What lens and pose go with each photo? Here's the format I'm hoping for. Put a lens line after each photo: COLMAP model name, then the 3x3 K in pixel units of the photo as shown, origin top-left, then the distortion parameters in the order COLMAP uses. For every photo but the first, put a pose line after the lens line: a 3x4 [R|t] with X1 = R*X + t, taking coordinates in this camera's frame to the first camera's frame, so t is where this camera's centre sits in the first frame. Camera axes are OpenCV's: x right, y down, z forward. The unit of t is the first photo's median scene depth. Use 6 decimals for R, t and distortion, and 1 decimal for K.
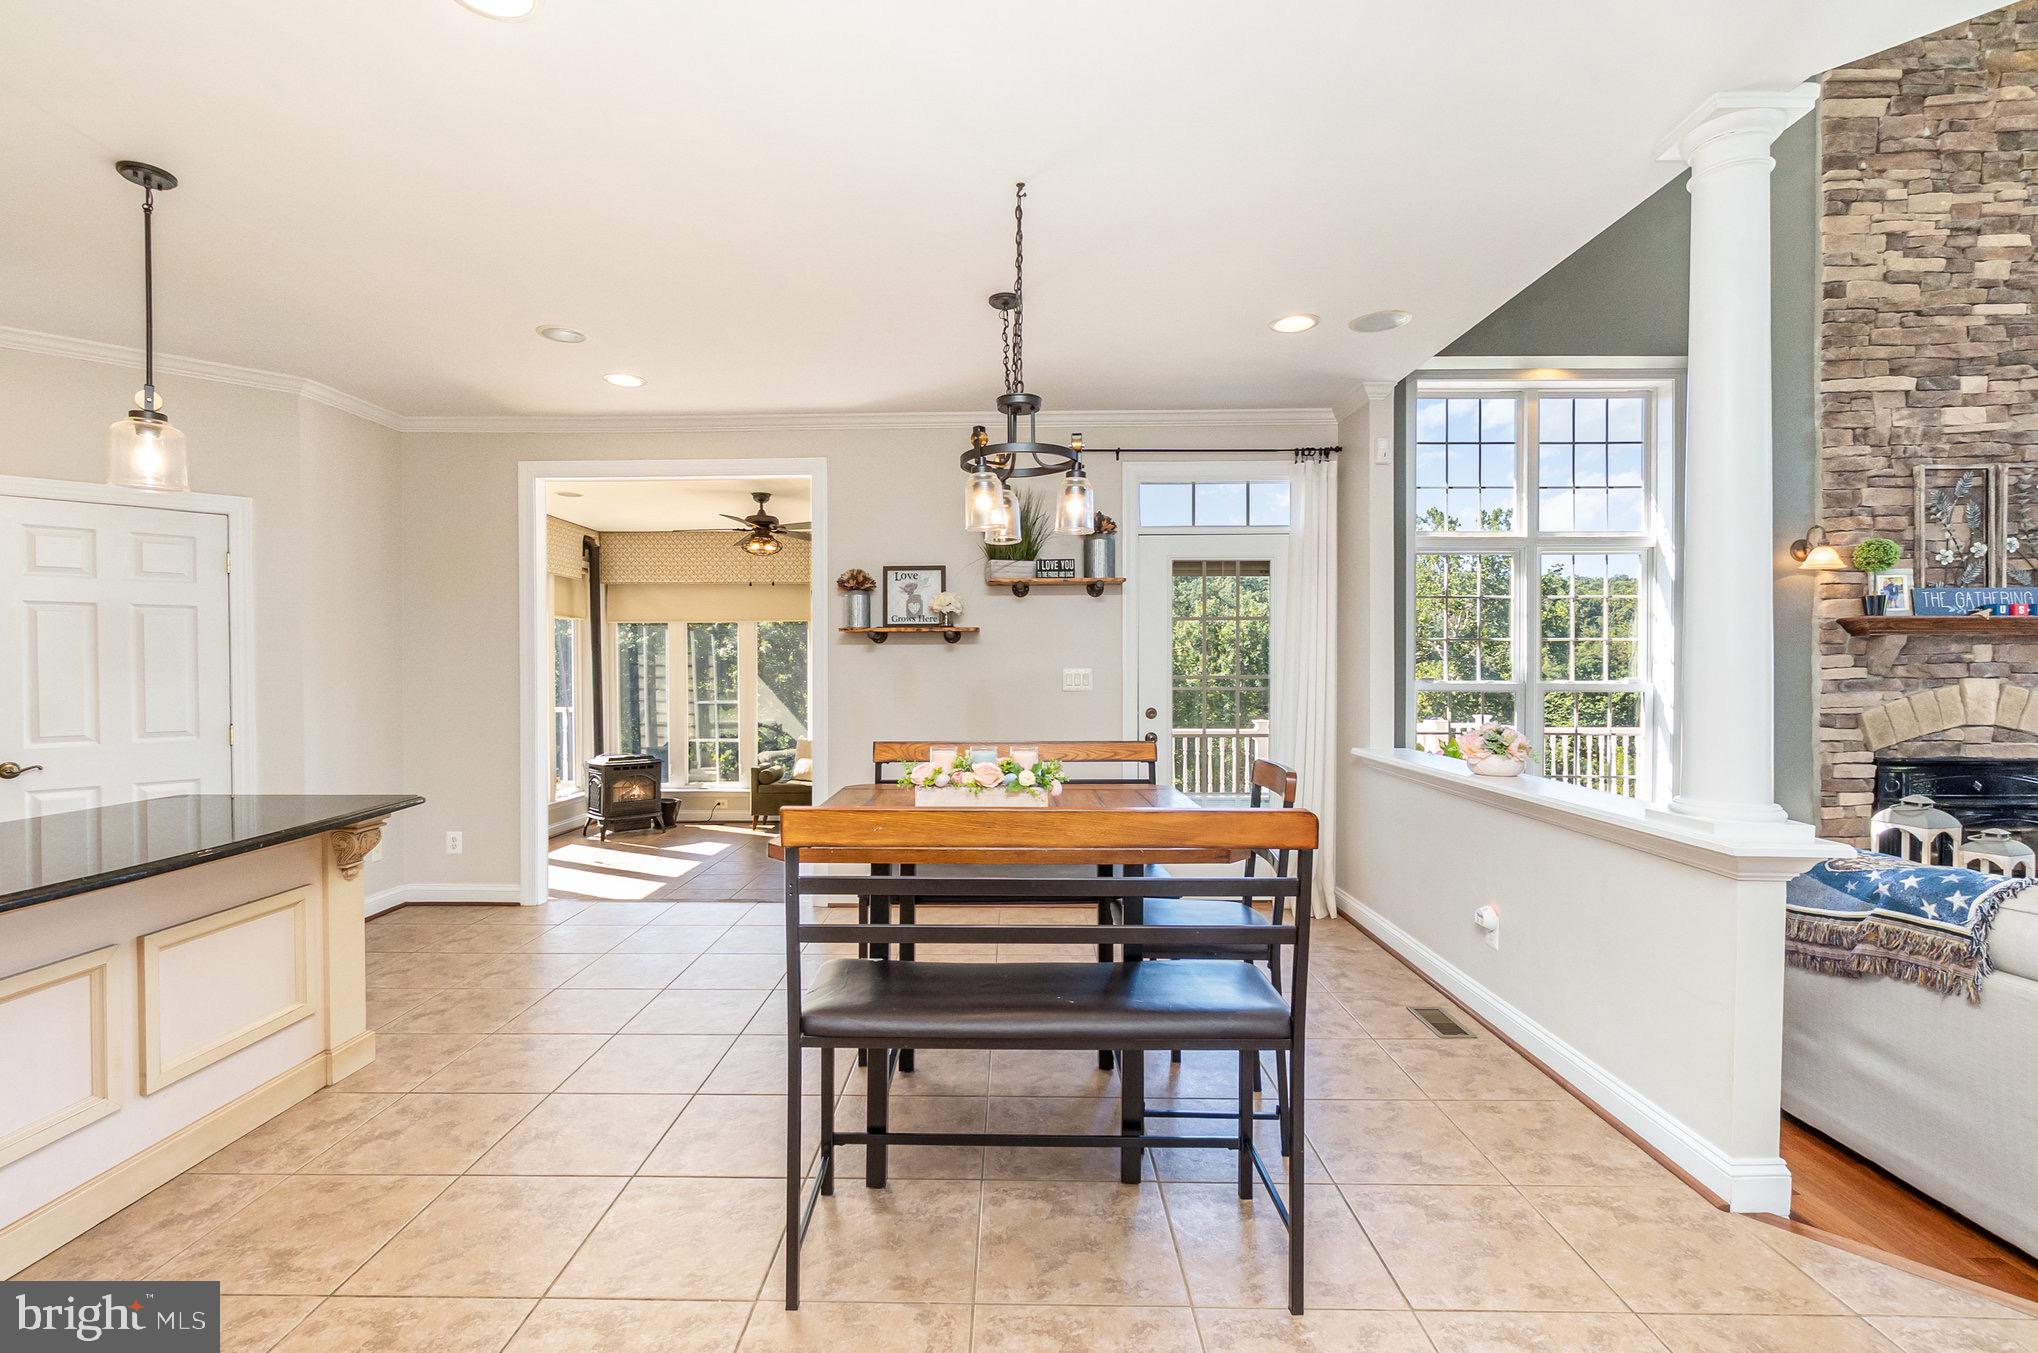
lens RADIAL K [[903.1, 0, 1002.8], [0, 903.1, 676.7], [0, 0, 1]] dist [-0.001868, 0.000289]
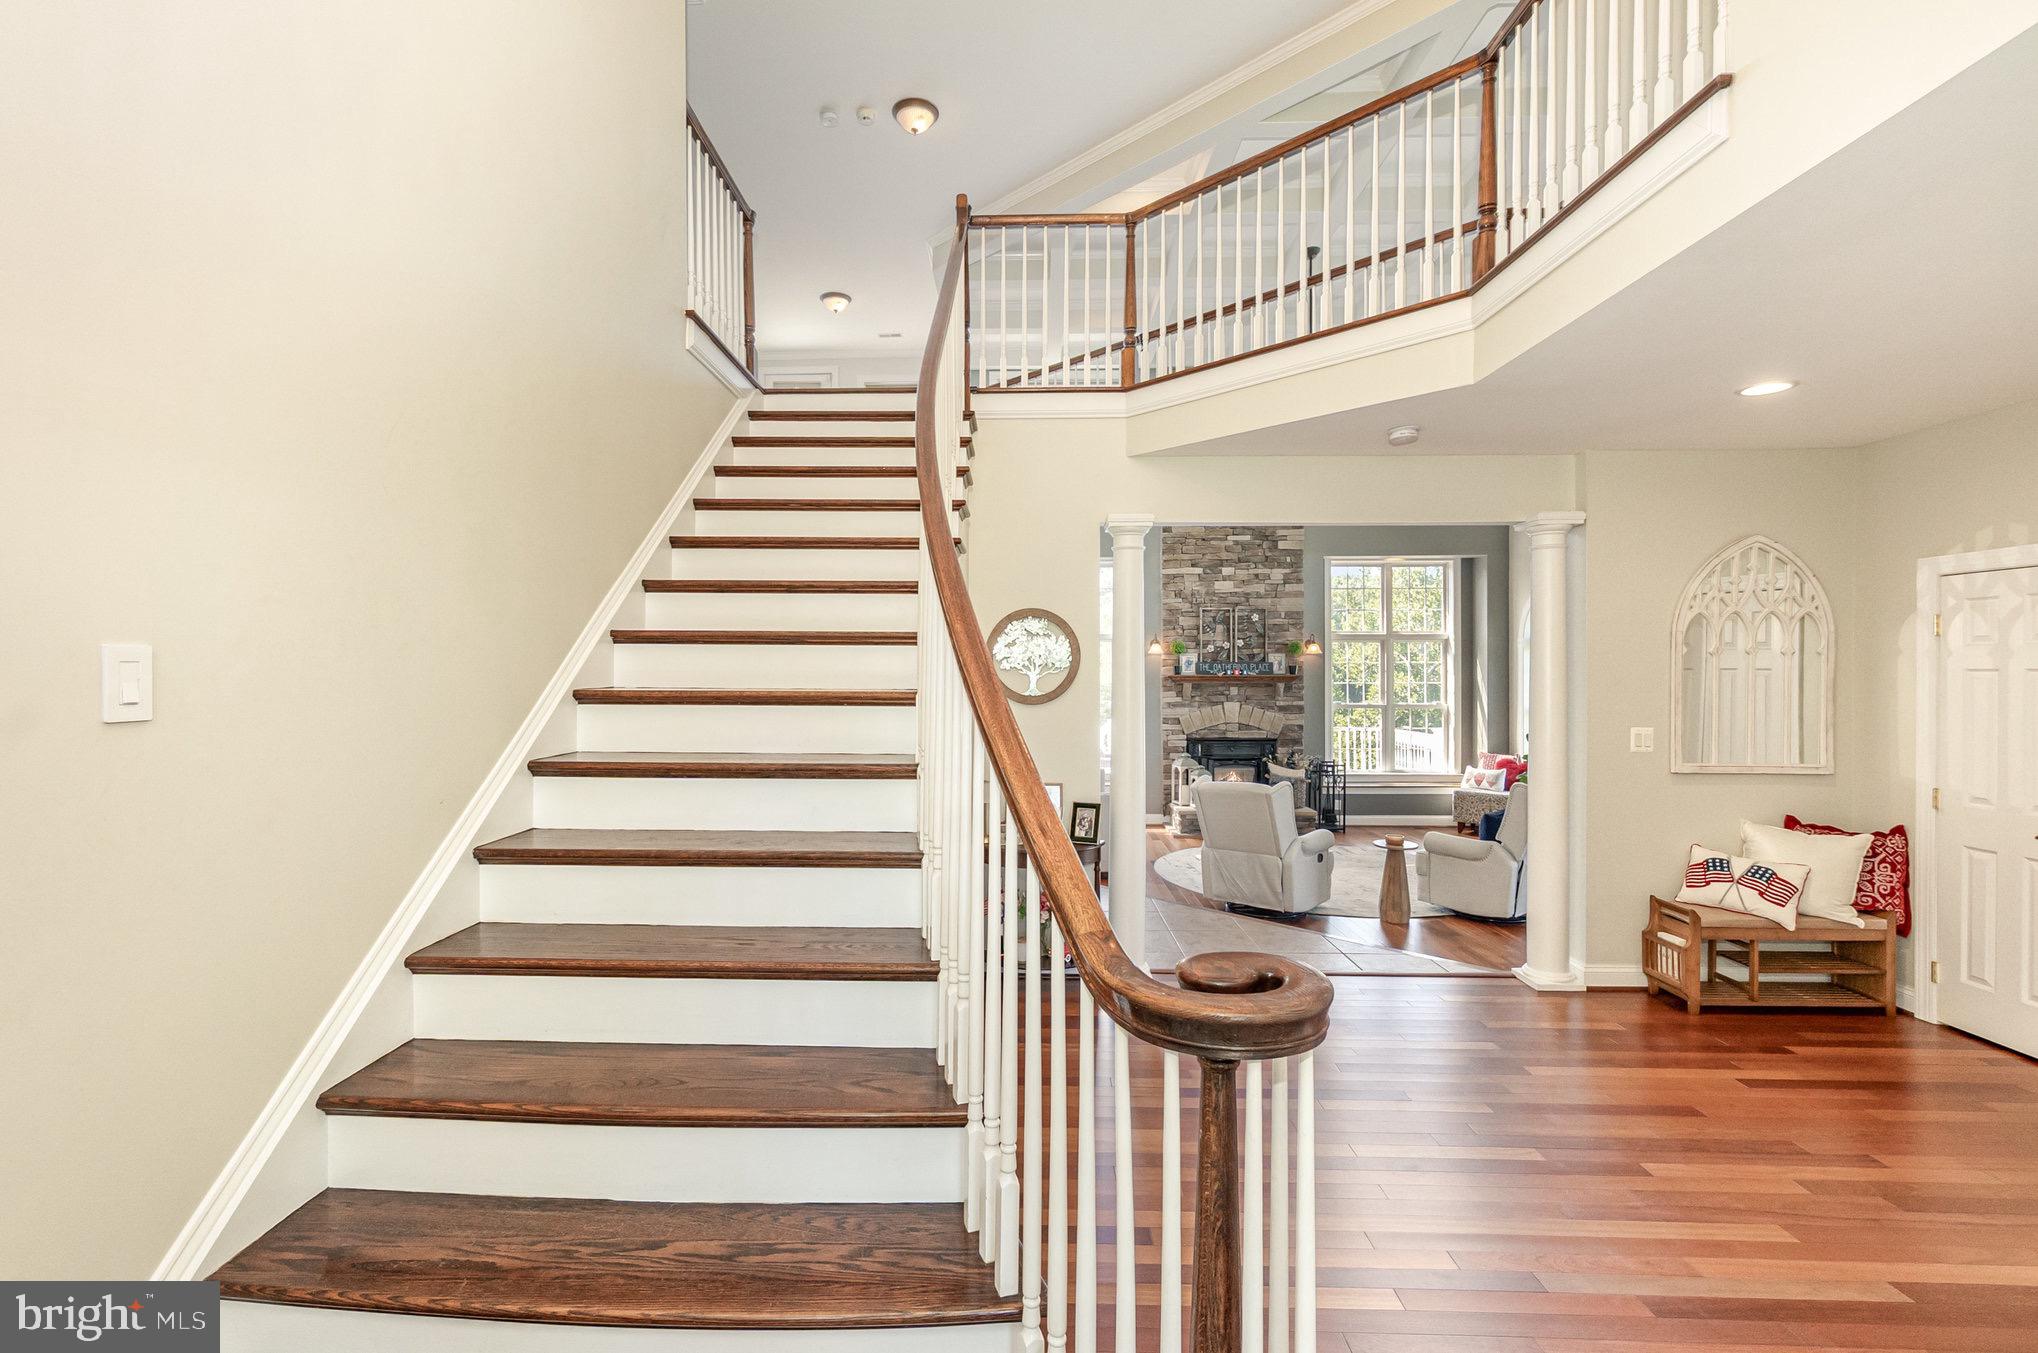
lens RADIAL K [[928.5, 0, 993.9], [0, 928.5, 675.6], [0, 0, 1]] dist [-0.001860, -0.000336]
pose [[0.999955, 0.002195, -0.009187, 0.514332], [-0.002284, 0.999950, -0.009737, -0.040099], [0.009165, 0.009757, 0.999910, -1.313262]]
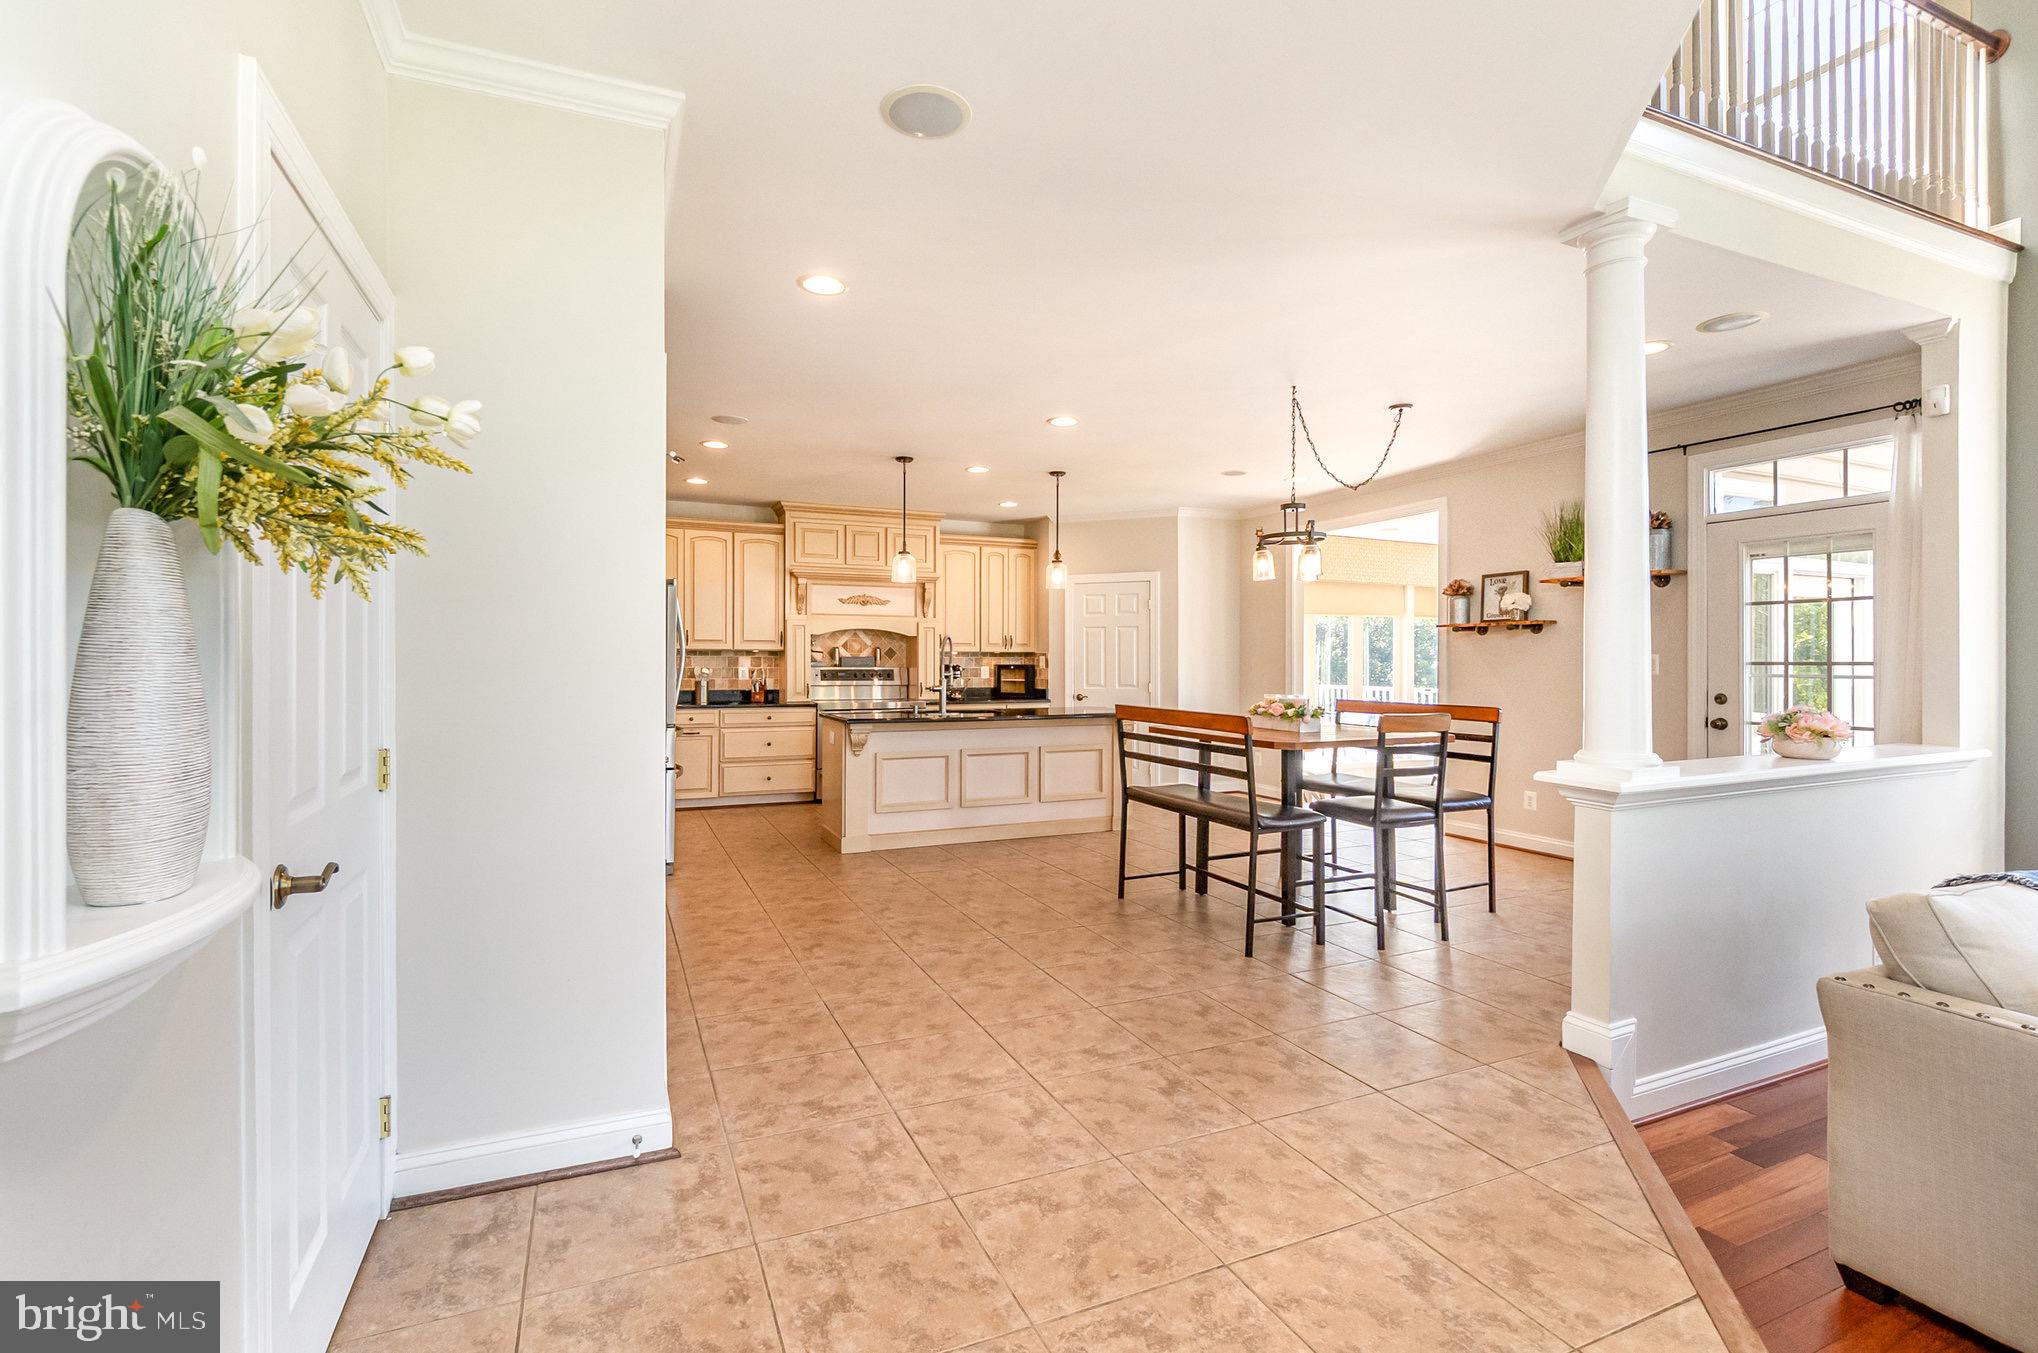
lens RADIAL K [[909.7, 0, 997.5], [0, 909.7, 673.5], [0, 0, 1]] dist [-0.001528, 0.000026]
pose [[0.417193, 0.016277, -0.908672, 0.778868], [-0.012325, 0.999849, 0.012252, 0.009958], [0.908735, 0.006088, 0.417330, -0.163970]]
